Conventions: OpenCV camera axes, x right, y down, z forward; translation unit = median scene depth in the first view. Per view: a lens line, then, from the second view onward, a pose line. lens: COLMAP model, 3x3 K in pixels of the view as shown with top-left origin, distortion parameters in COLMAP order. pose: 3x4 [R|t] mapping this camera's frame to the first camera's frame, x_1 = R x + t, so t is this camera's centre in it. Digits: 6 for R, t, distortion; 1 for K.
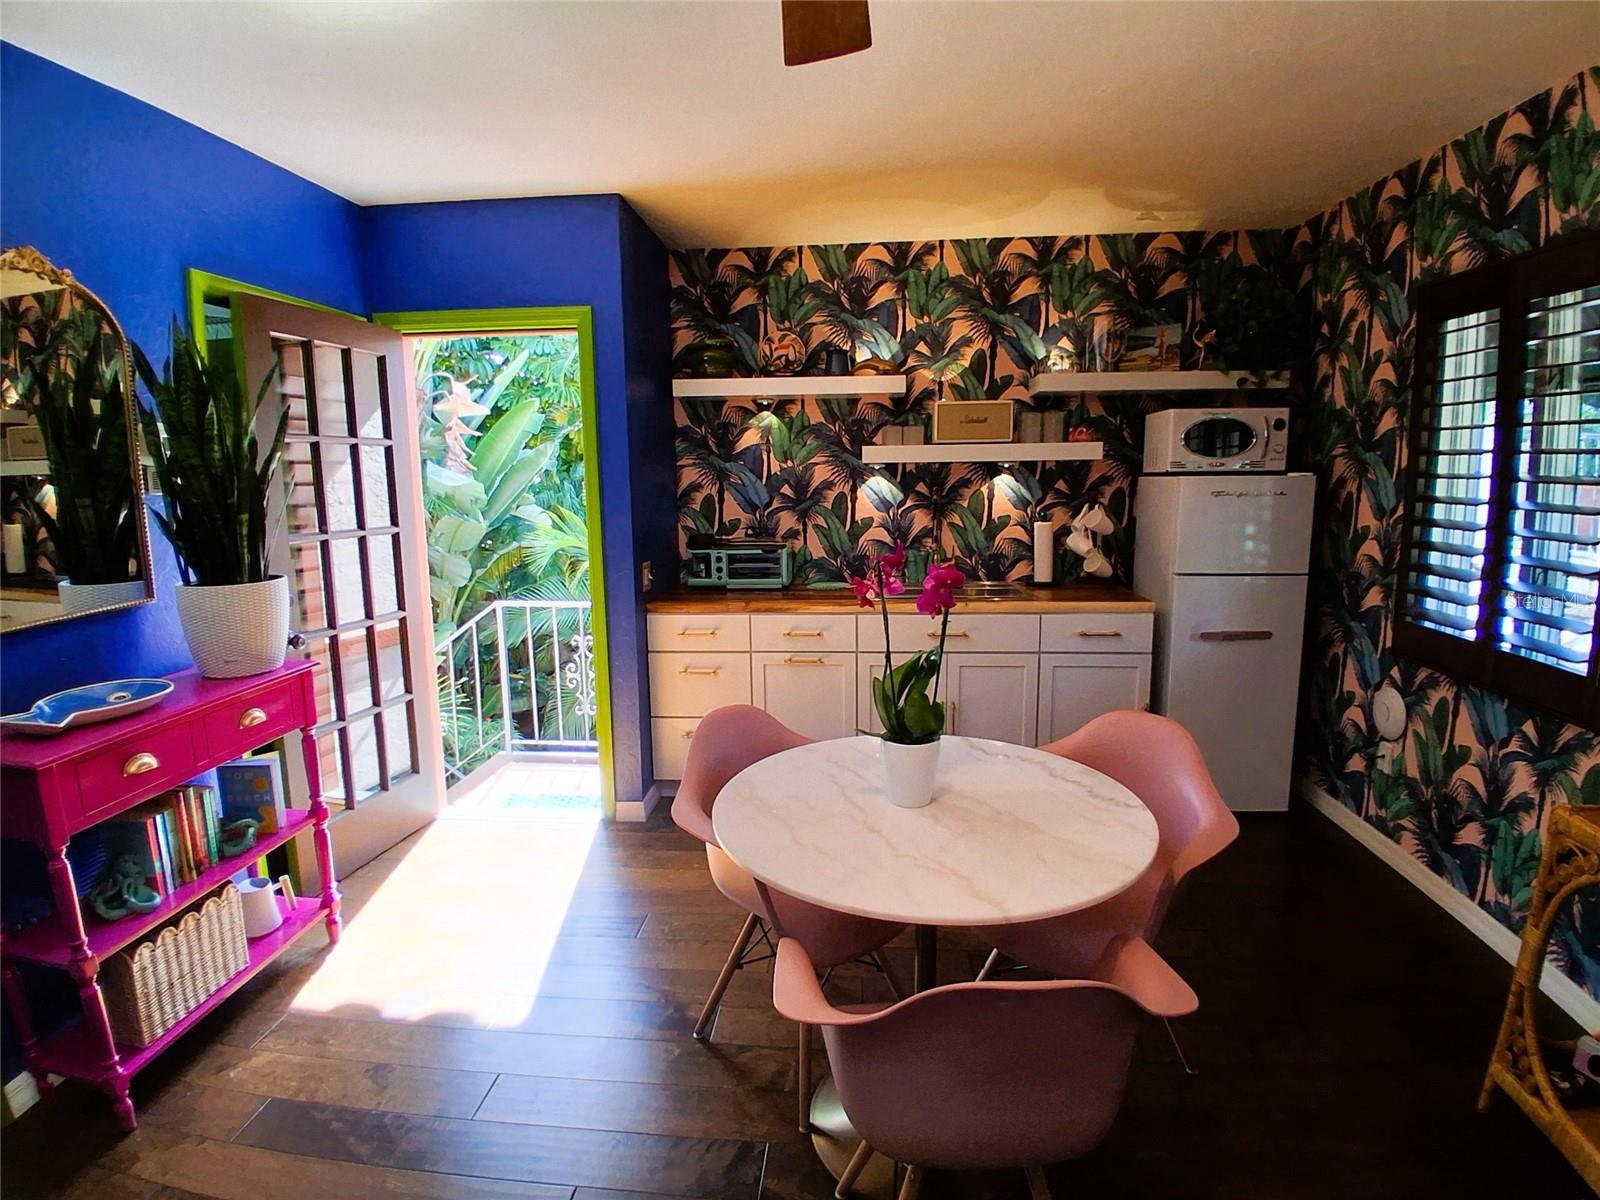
lens RADIAL K [[807.8, 0, 799.7], [0, 807.8, 597.6], [0, 0, 1]] dist [0.004585, -0.047511]
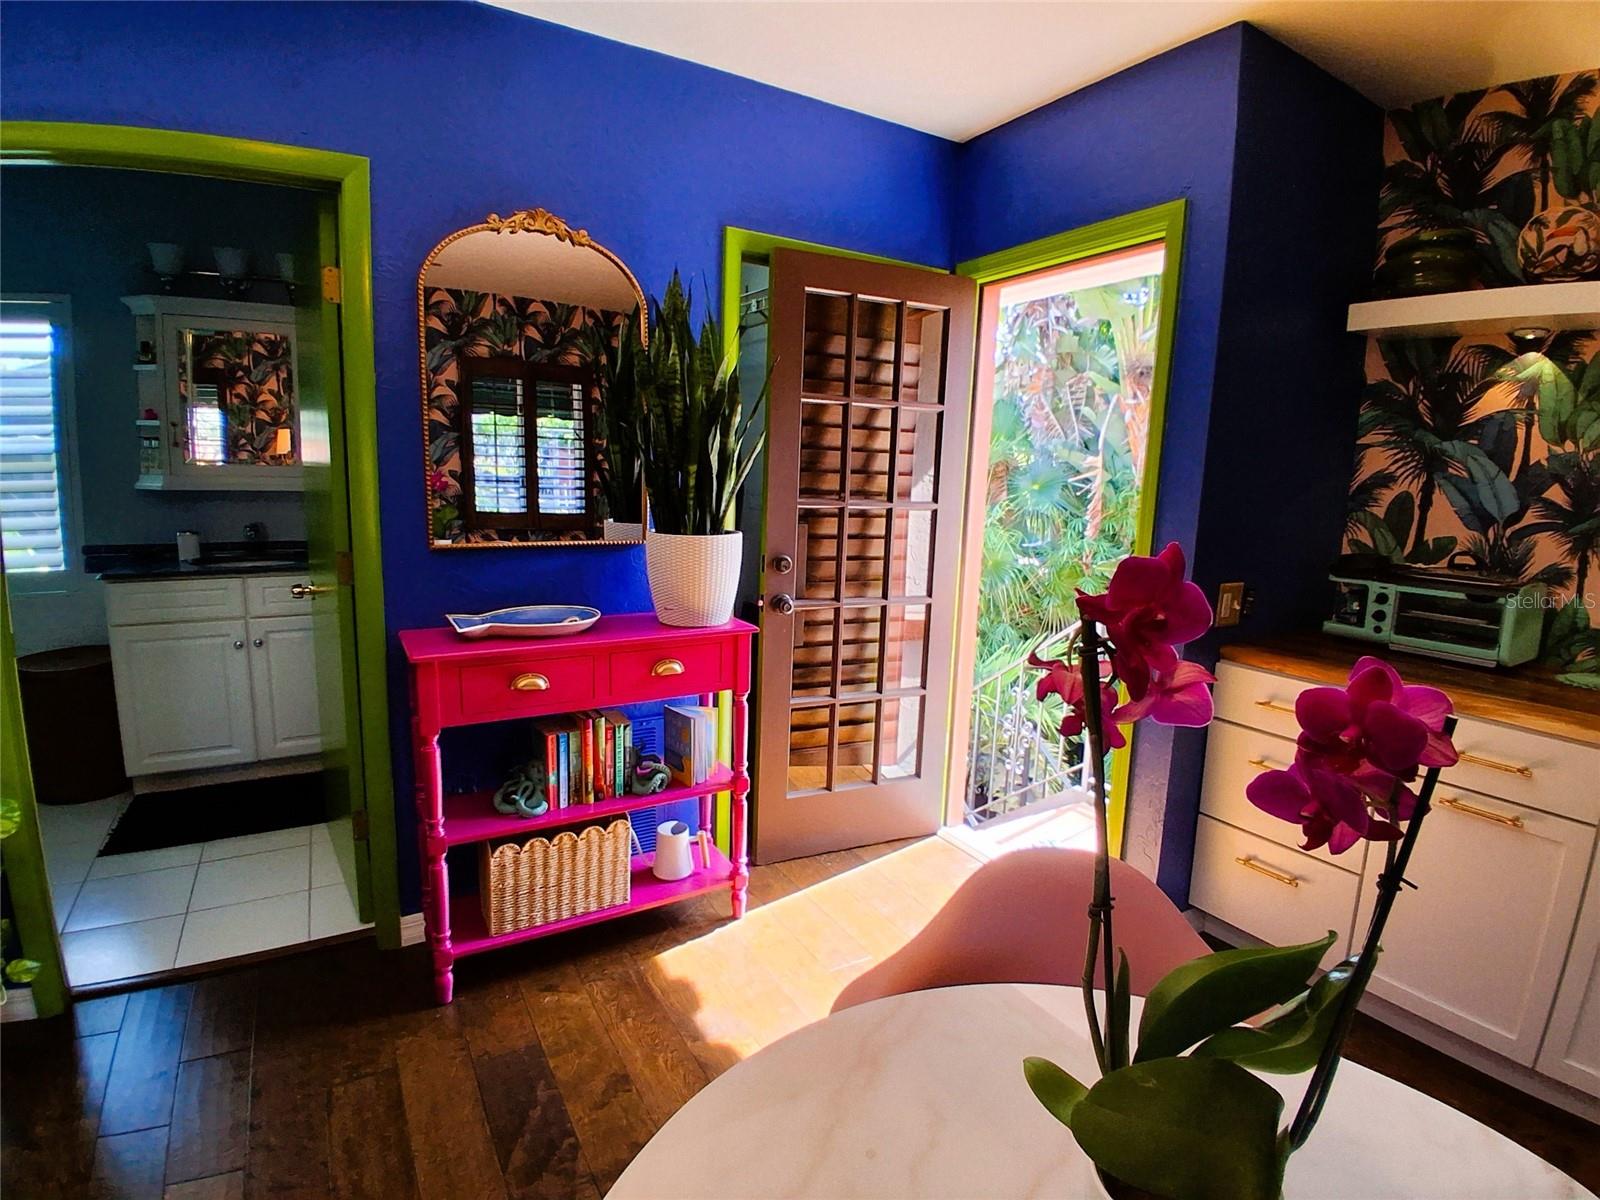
lens RADIAL K [[807.8, 0, 799.7], [0, 807.8, 597.6], [0, 0, 1]] dist [0.004585, -0.047511]
pose [[0.583952, 0.155809, -0.796695, 0.125023], [-0.160906, 0.984152, 0.074531, -0.023553], [0.795681, 0.084671, 0.599768, 0.314704]]
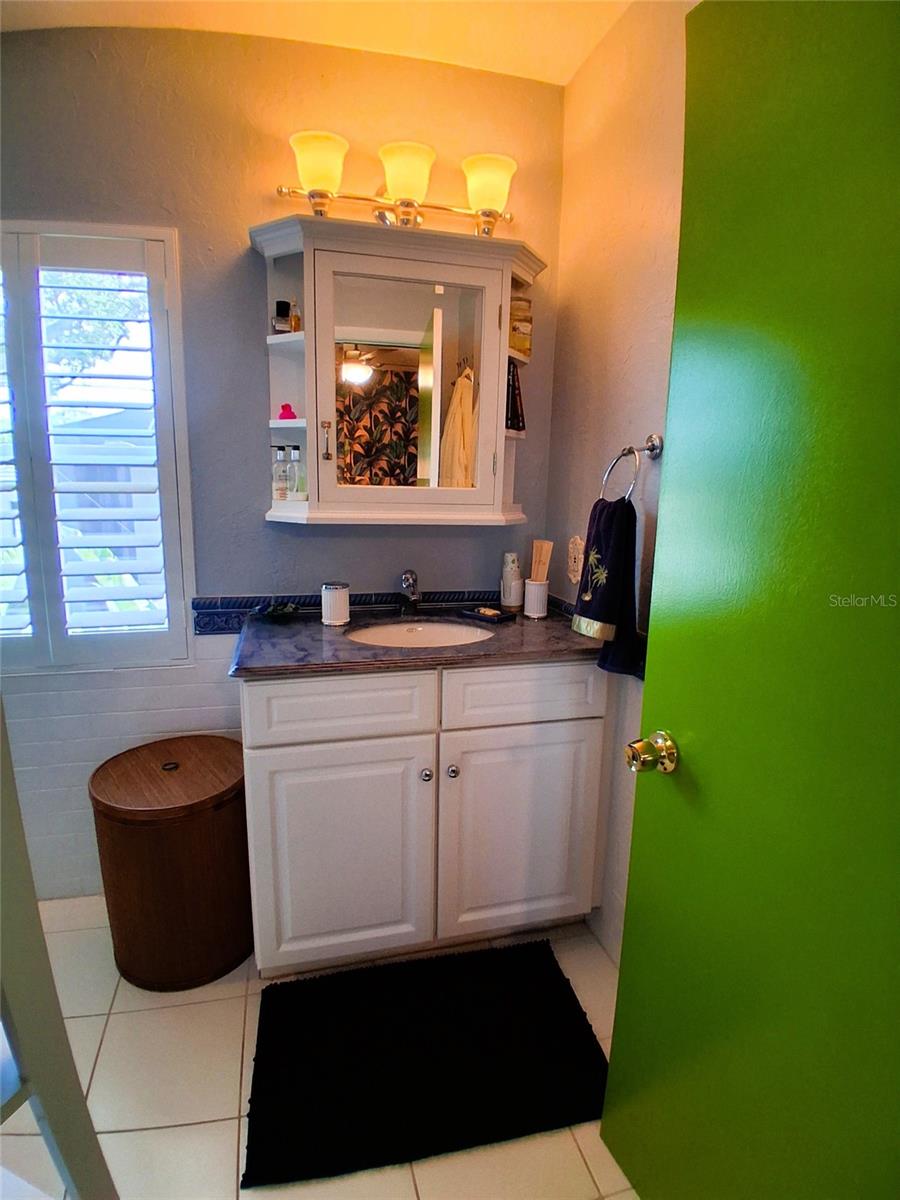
lens RADIAL K [[605.8, 0, 450.0], [0, 605.8, 600.0], [0, 0, 1]] dist [0.004585, -0.047511]
pose [[0.334854, 0.189784, -0.922960, -0.564830], [-0.165037, 0.976178, 0.140851, 0.014068], [0.927705, 0.105158, 0.358198, 0.209334]]
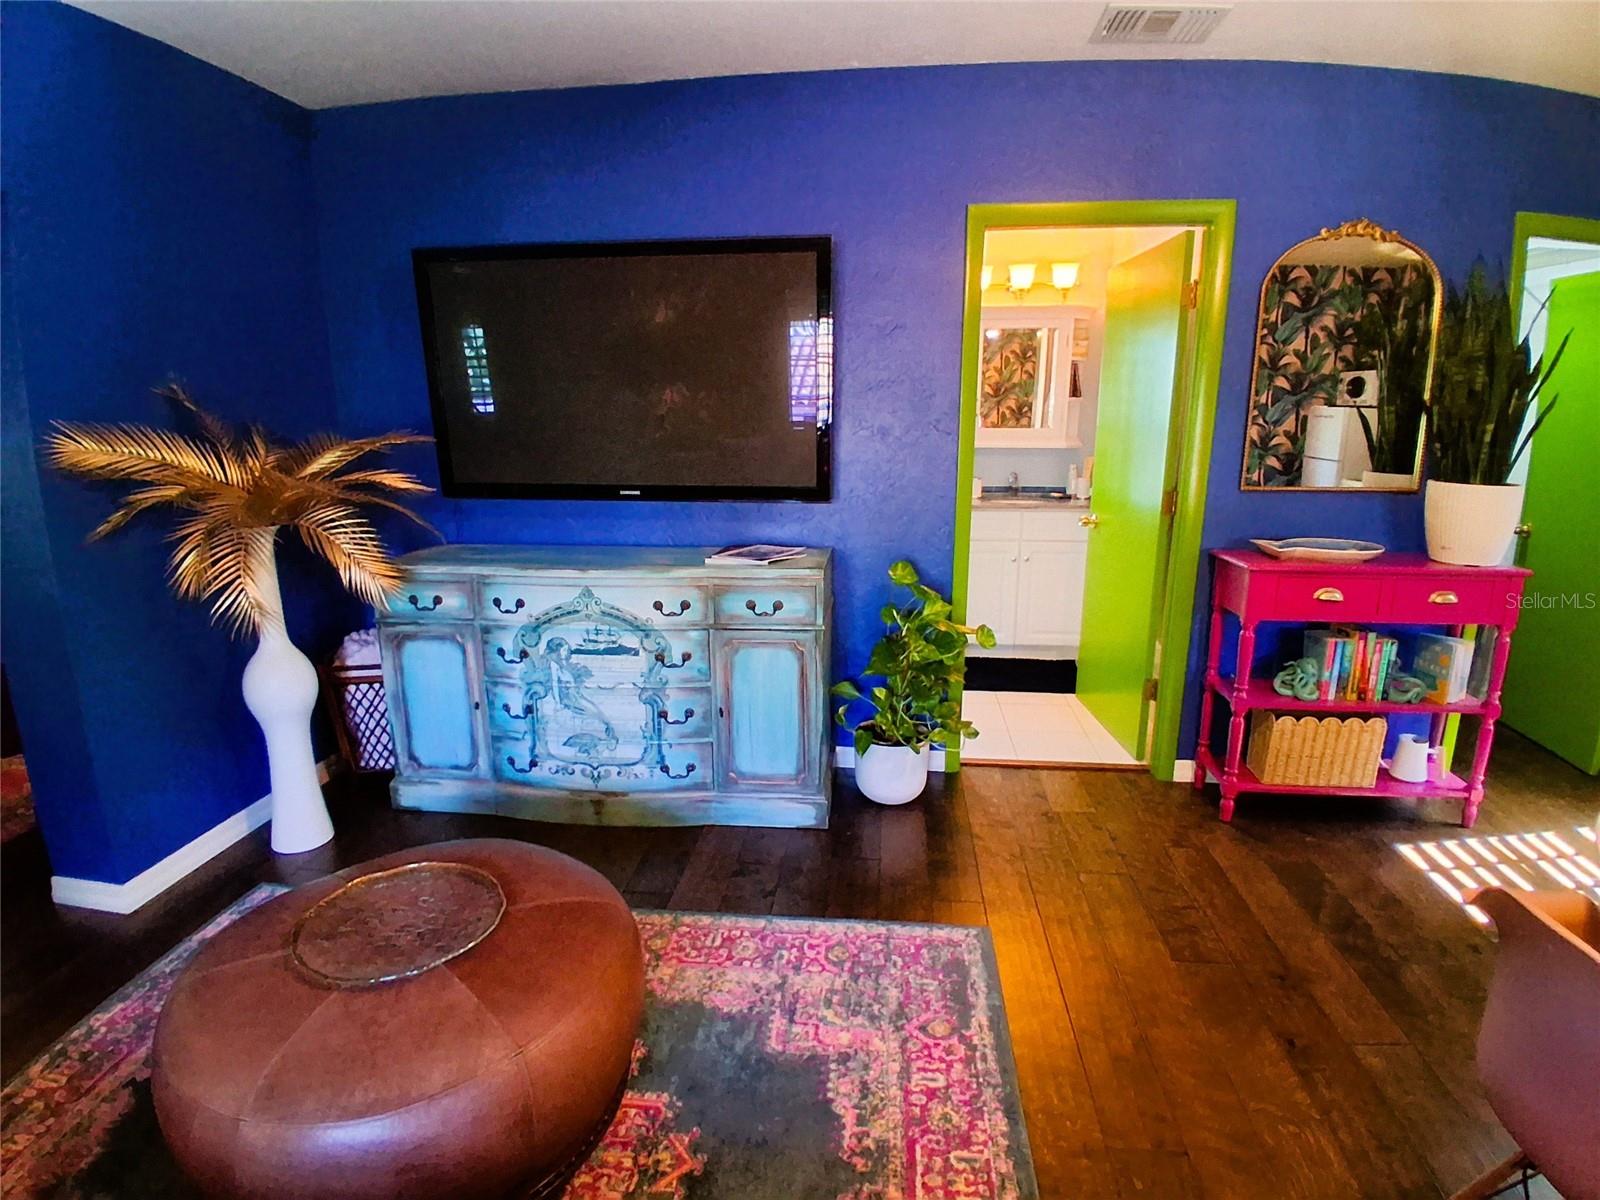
lens RADIAL K [[807.8, 0, 799.7], [0, 807.8, 597.6], [0, 0, 1]] dist [0.004585, -0.047511]
pose [[-0.024268, 0.226917, -0.973612, 0.292303], [-0.153109, 0.961565, 0.227926, 0.017557], [0.987911, 0.154600, 0.011407, 0.029239]]
